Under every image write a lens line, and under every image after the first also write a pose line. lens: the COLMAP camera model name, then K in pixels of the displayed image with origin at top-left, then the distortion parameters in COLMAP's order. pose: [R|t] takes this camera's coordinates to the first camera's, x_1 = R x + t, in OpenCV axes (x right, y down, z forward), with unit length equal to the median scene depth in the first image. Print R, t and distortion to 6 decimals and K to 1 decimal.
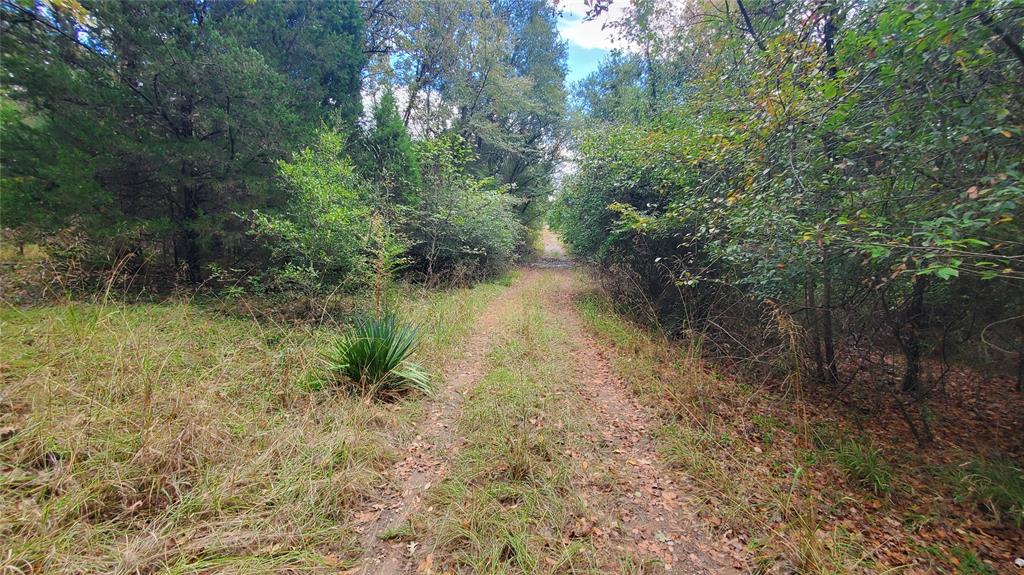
lens RADIAL K [[400.6, 0, 513.9], [0, 400.6, 282.5], [0, 0, 1]] dist [-0.004126, -0.000365]
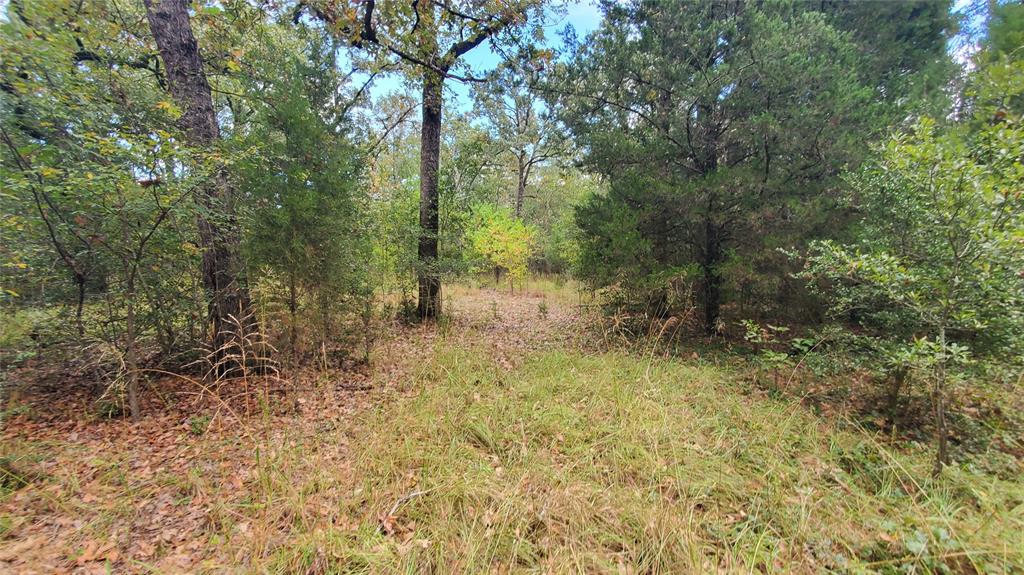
lens RADIAL K [[400.6, 0, 506.7], [0, 400.6, 288.2], [0, 0, 1]] dist [-0.004126, -0.000365]
pose [[0.436865, -0.014407, -0.899412, -0.260656], [-0.059127, 0.997249, -0.044693, -0.041194], [0.897582, 0.072704, 0.434811, 0.248567]]
